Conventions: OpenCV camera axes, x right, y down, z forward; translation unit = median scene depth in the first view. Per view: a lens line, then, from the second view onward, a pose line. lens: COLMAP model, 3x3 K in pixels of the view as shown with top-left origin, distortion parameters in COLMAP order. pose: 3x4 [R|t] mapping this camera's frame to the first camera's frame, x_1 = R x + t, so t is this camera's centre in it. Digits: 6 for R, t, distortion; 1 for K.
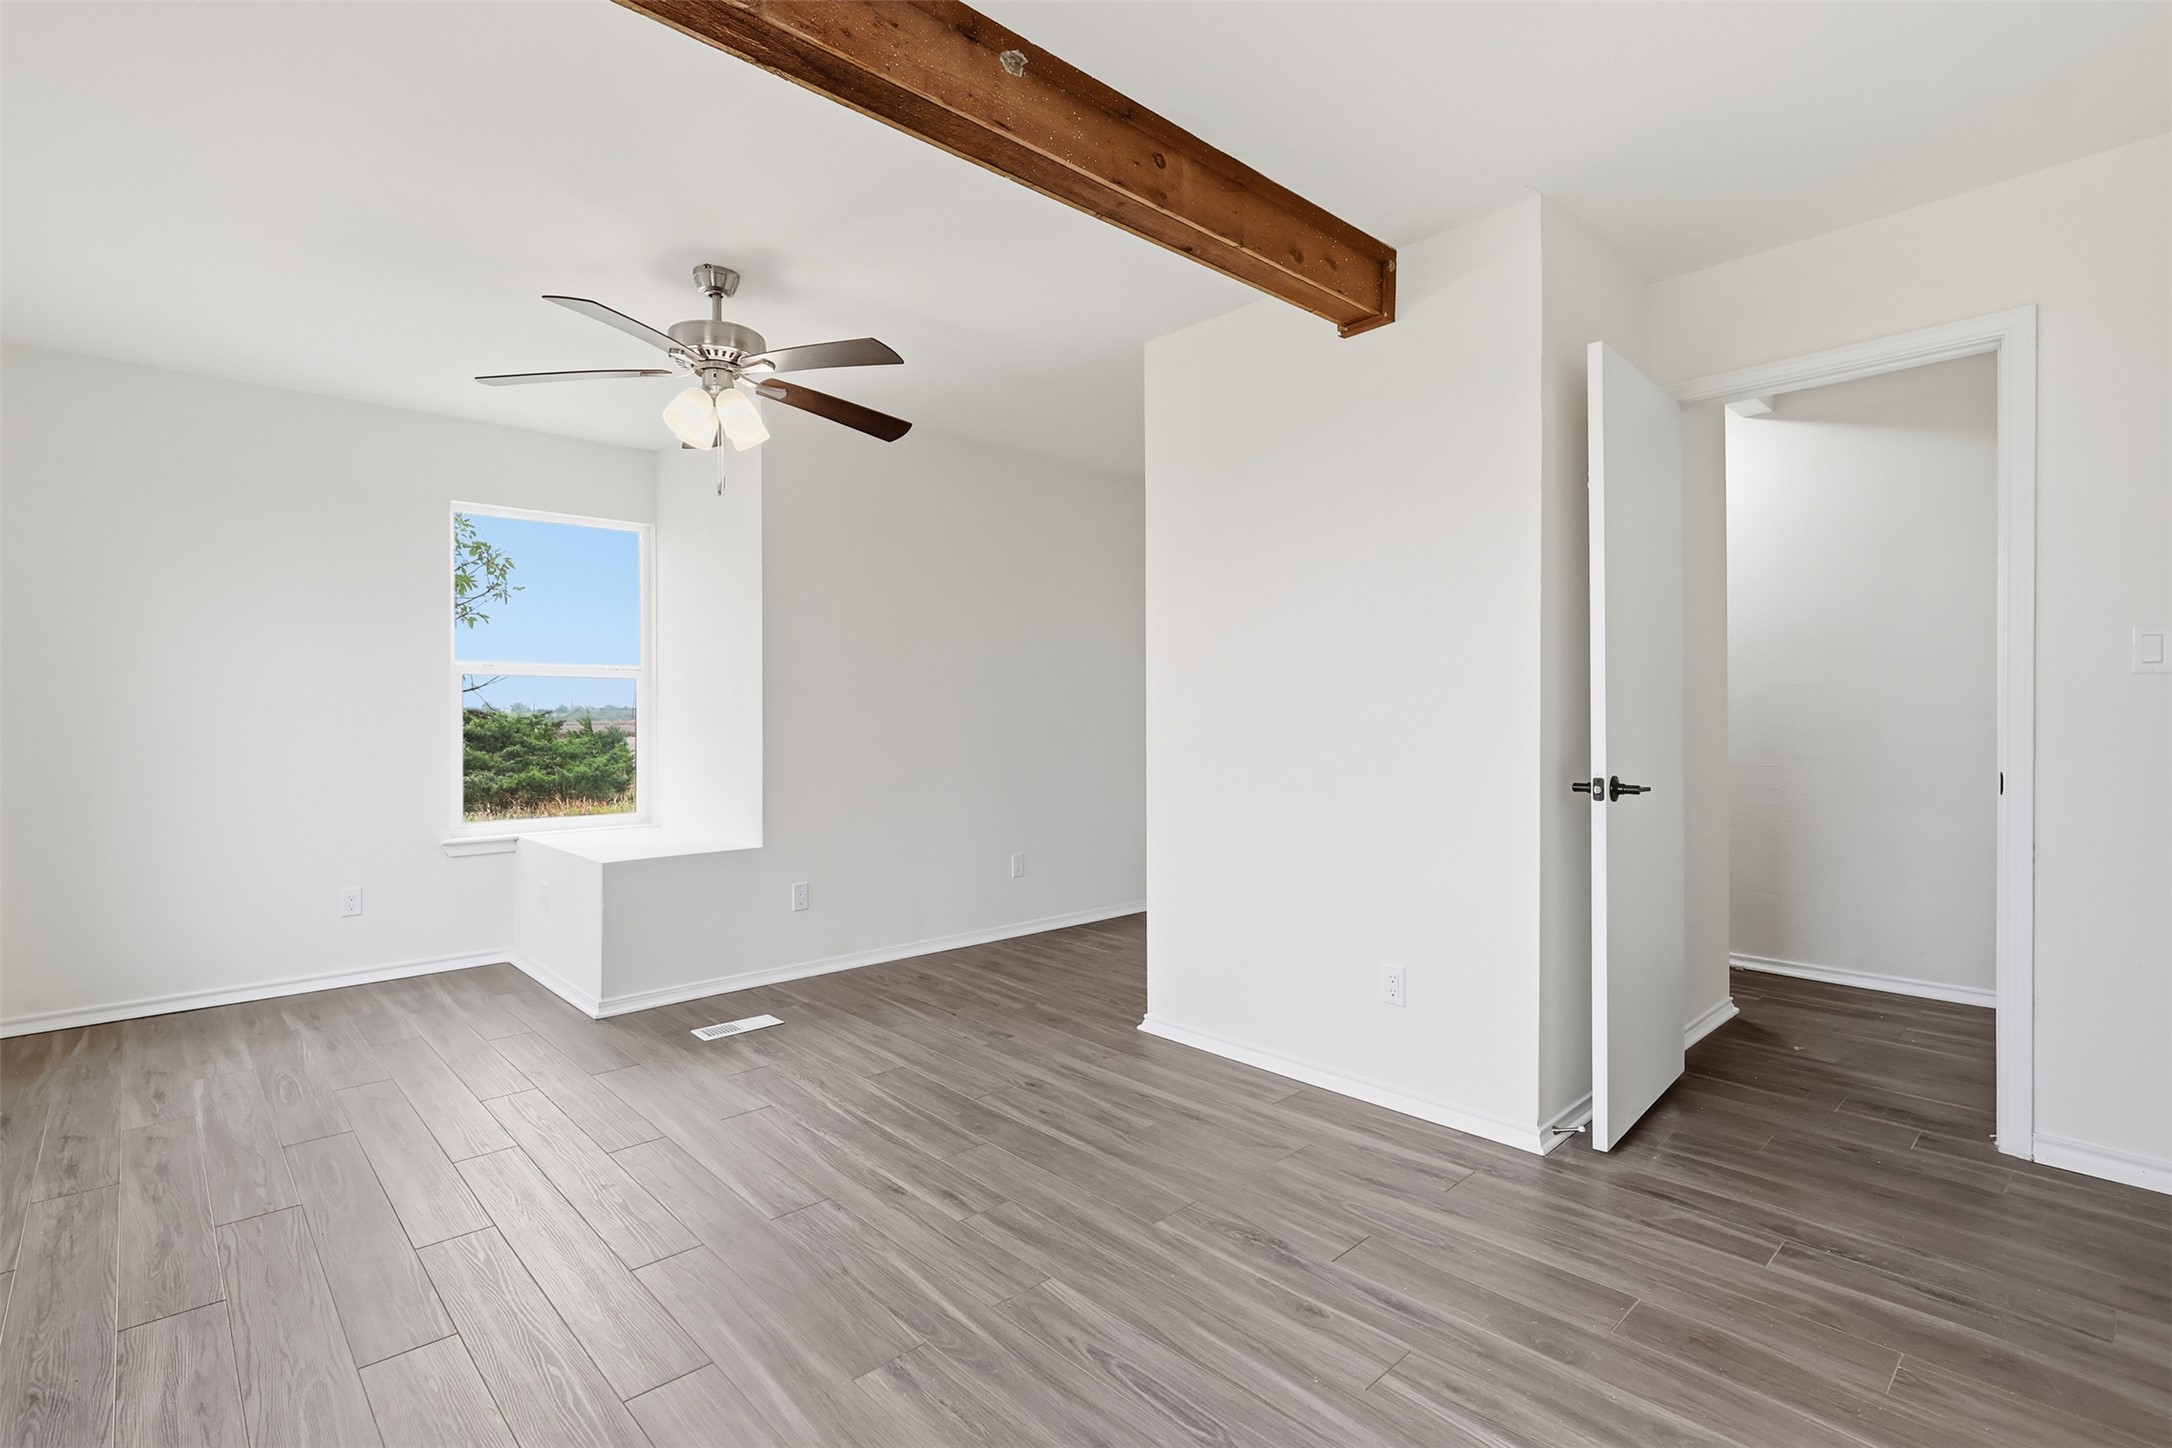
lens RADIAL K [[1008.6, 0, 1090.1], [0, 1008.6, 718.3], [0, 0, 1]] dist [0.000211, 0.000936]
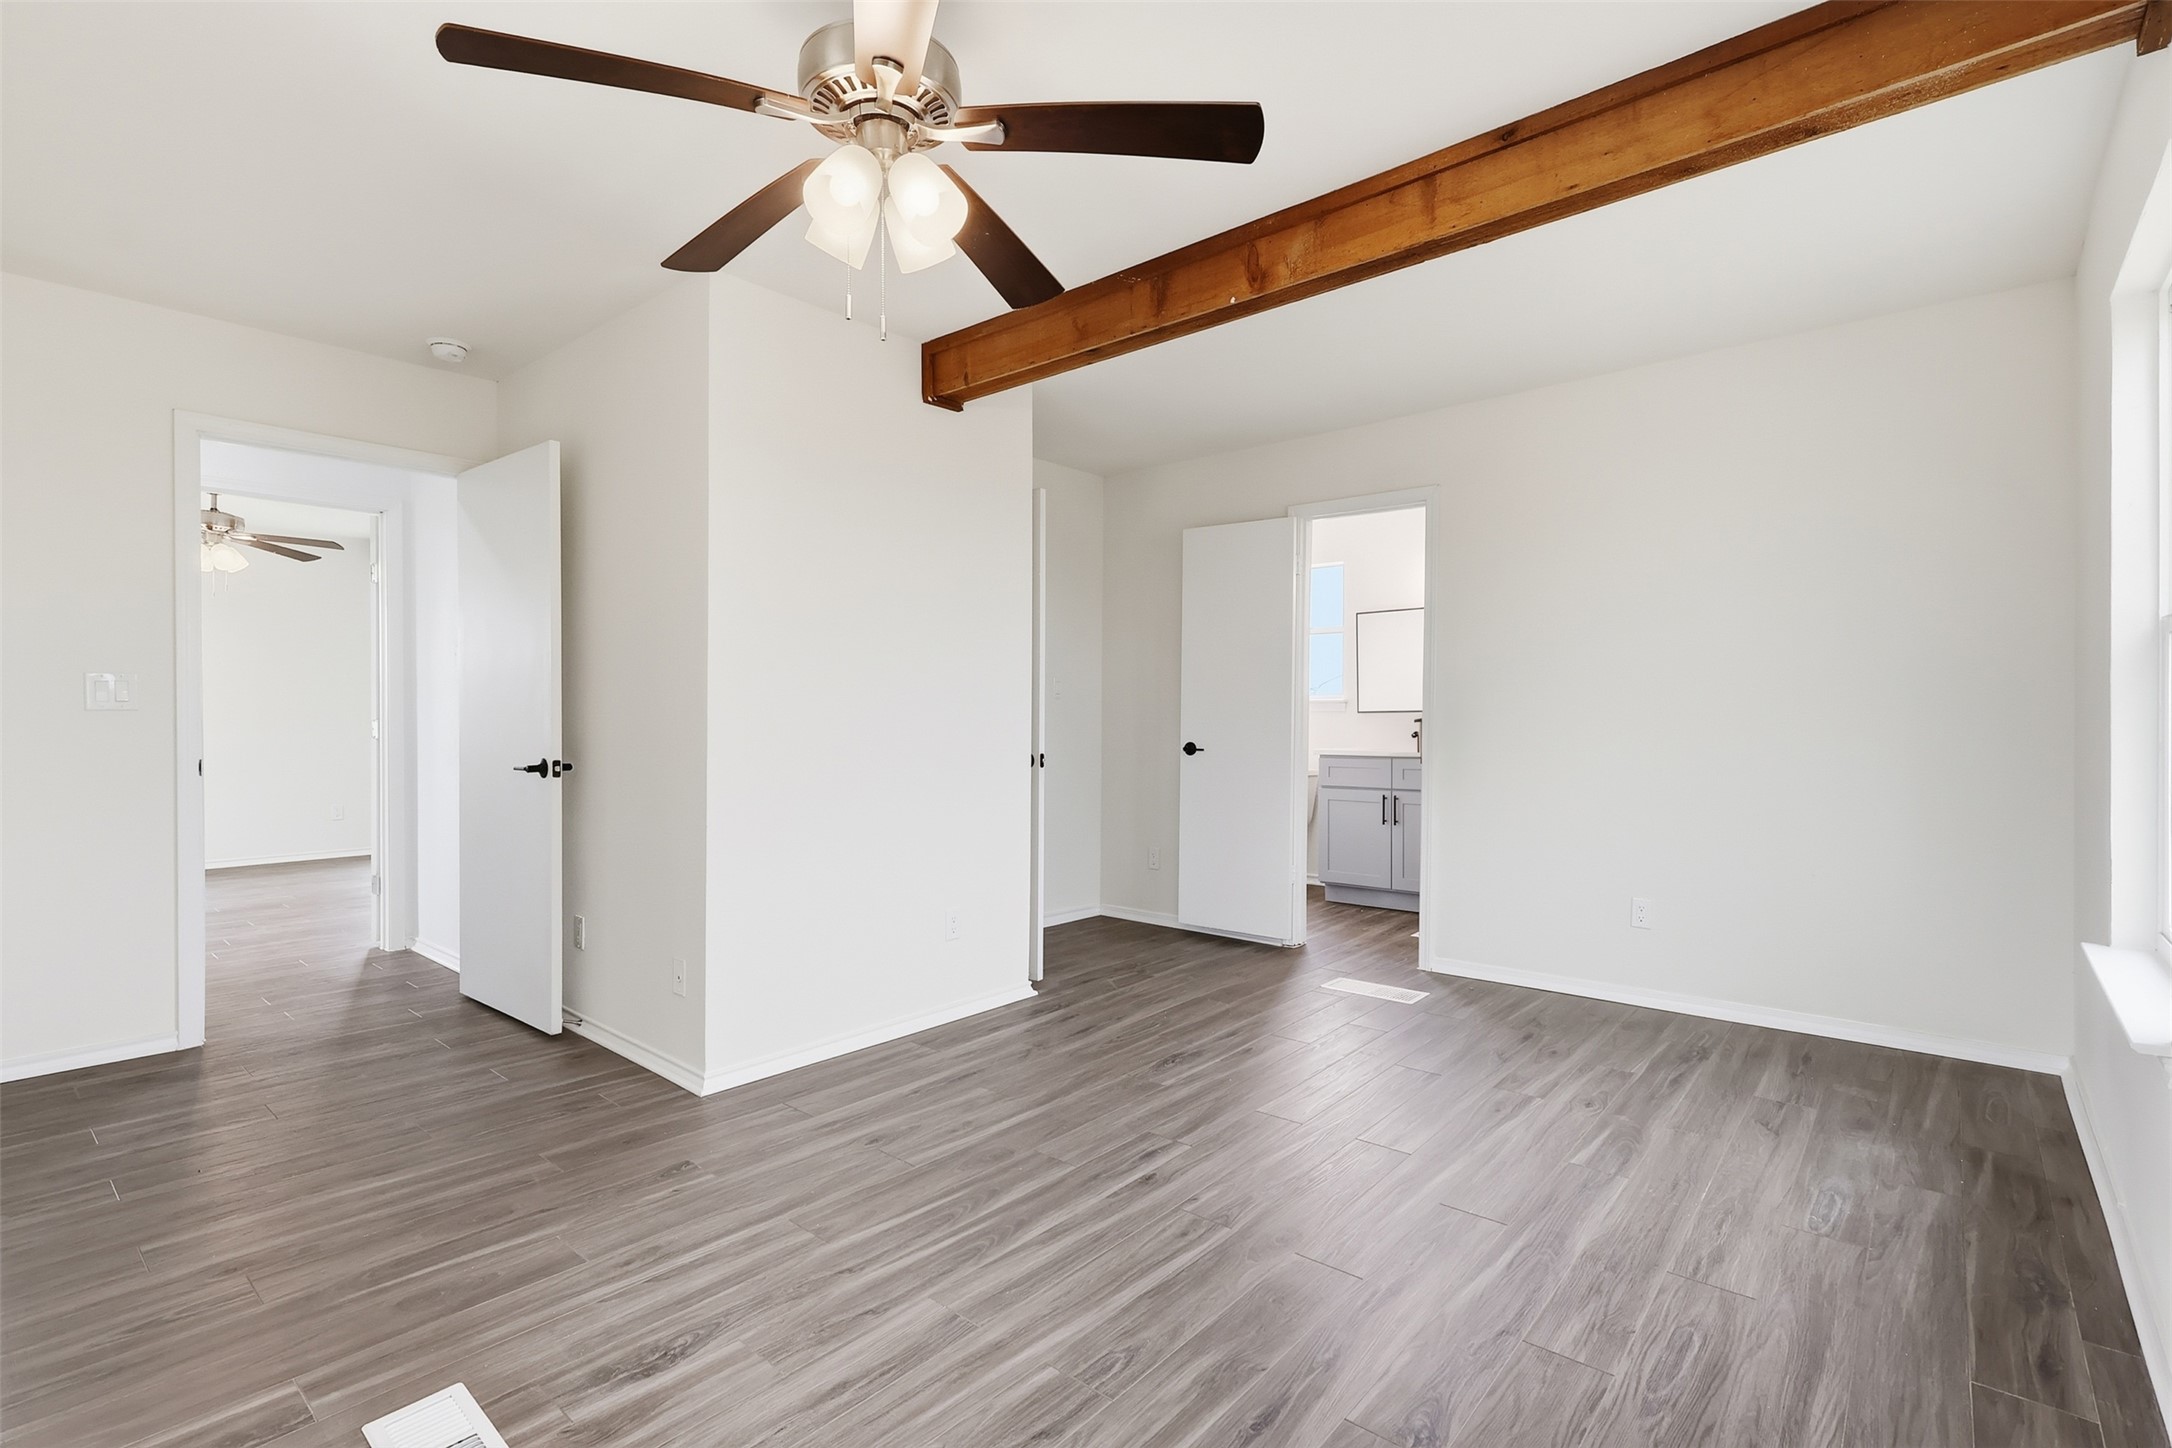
lens RADIAL K [[1008.6, 0, 1074.0], [0, 1008.6, 725.8], [0, 0, 1]] dist [0.000211, 0.000936]
pose [[-0.102480, -0.005730, 0.994719, -1.218463], [0.002677, 0.999978, 0.006036, 0.006225], [-0.994731, 0.003282, -0.102463, 1.203019]]
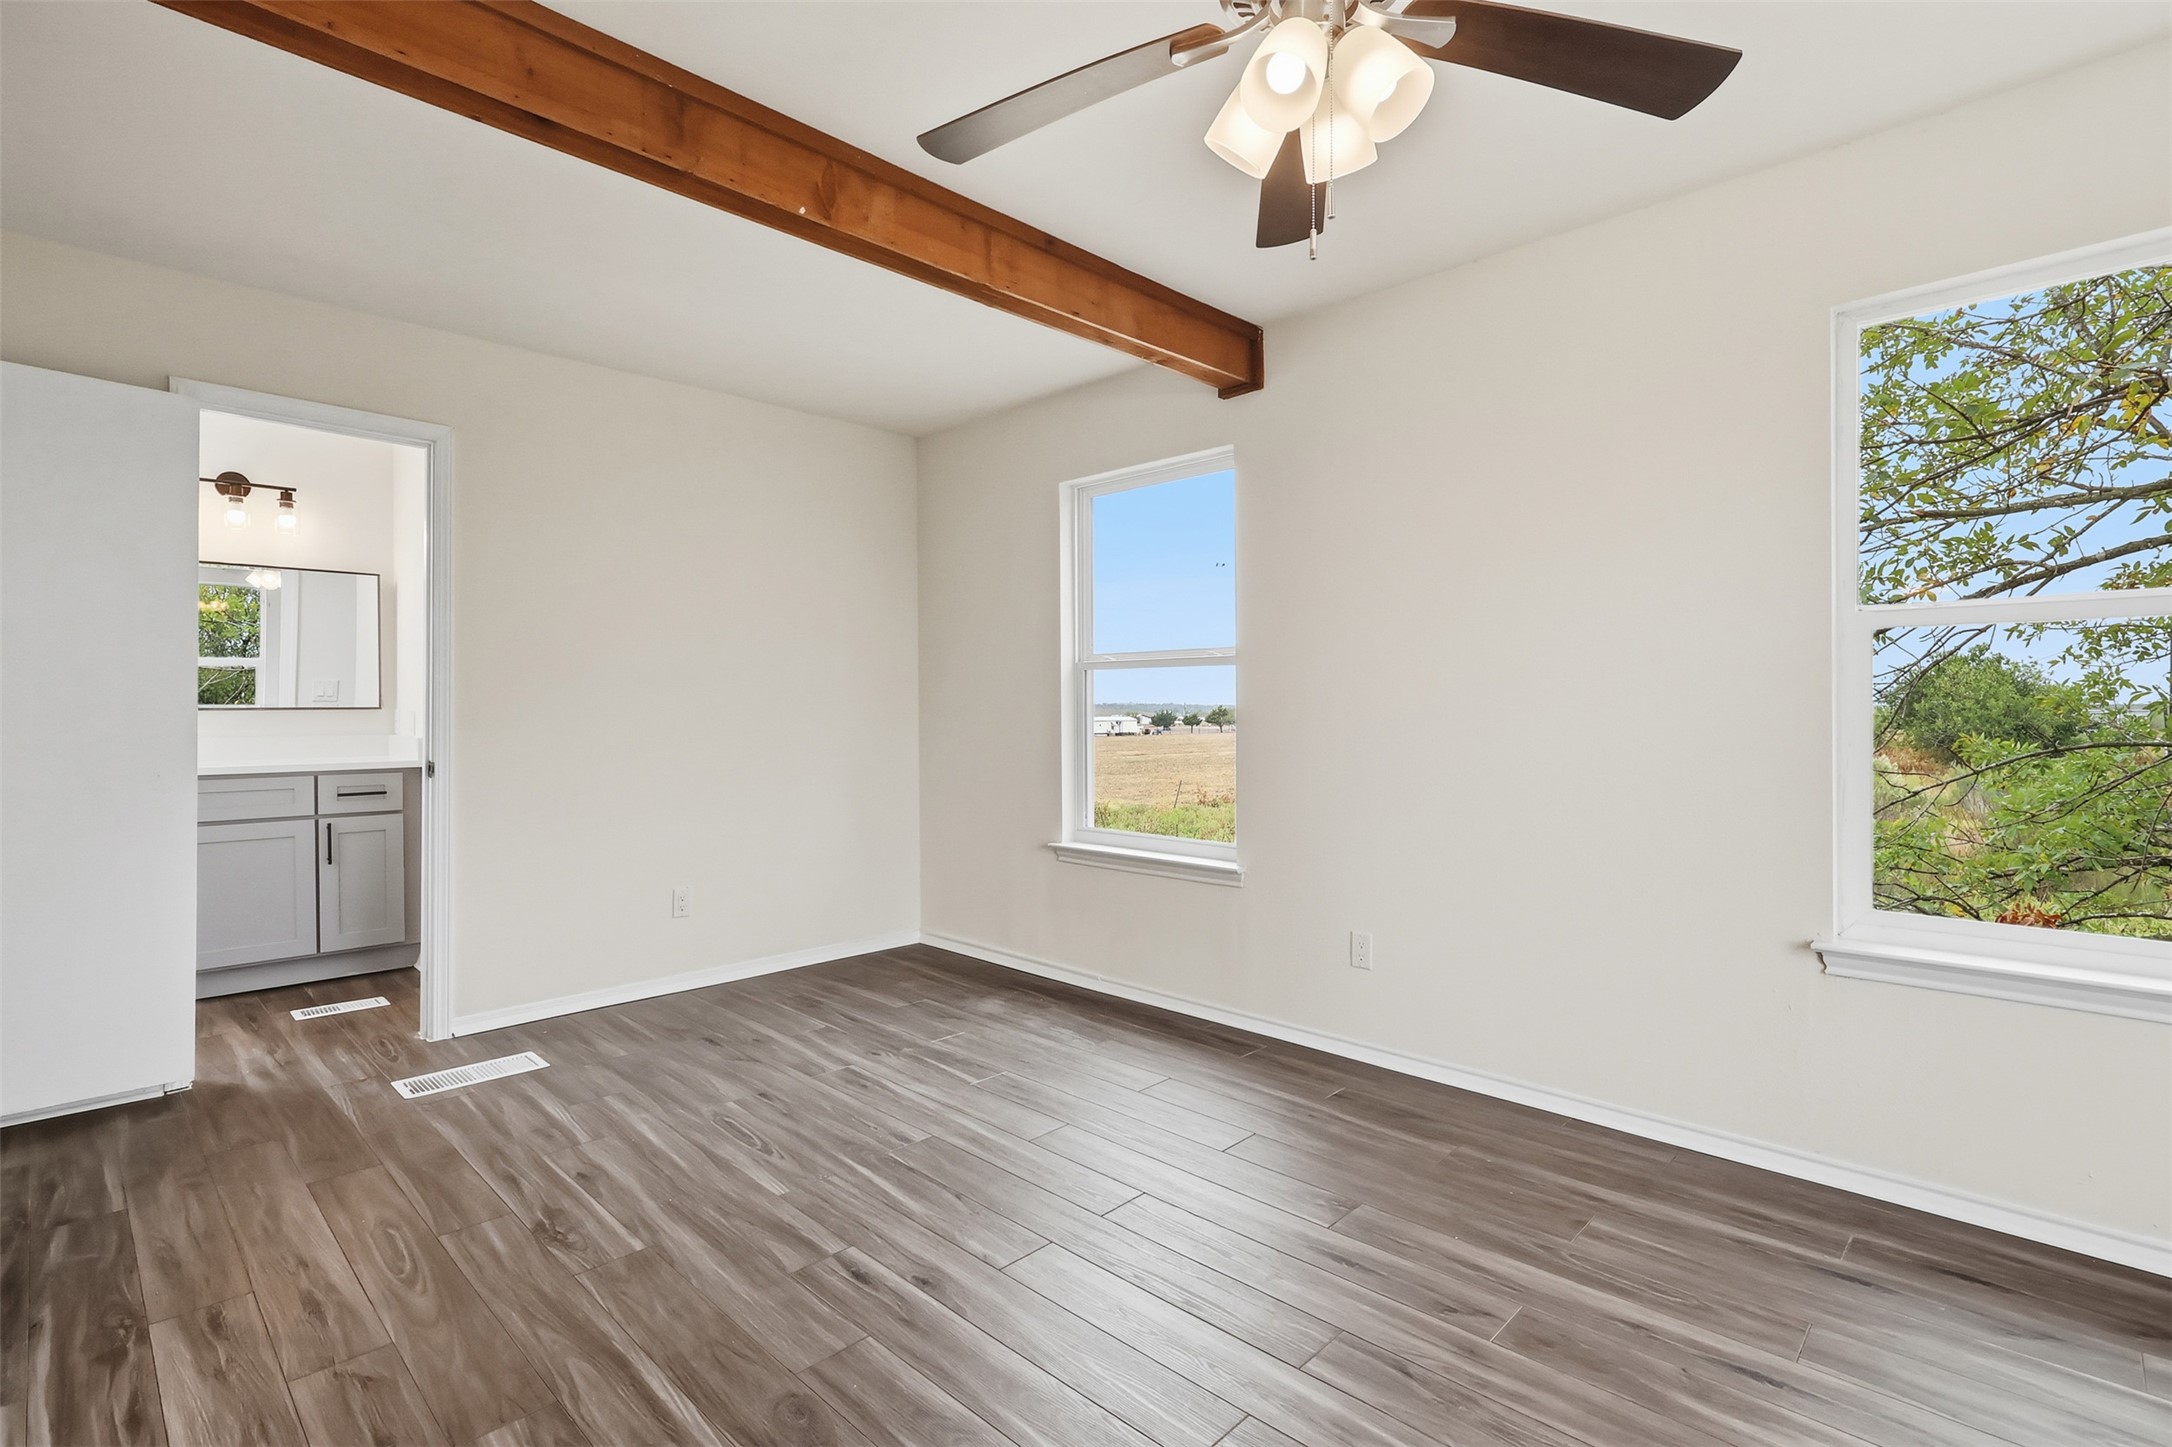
lens RADIAL K [[1008.6, 0, 1085.2], [0, 1008.6, 720.1], [0, 0, 1]] dist [0.000211, 0.000936]
pose [[-0.999011, 0.005275, -0.044145, -0.296590], [0.004804, 0.999931, 0.010762, -0.004097], [0.044198, 0.010539, -0.998967, 1.873158]]
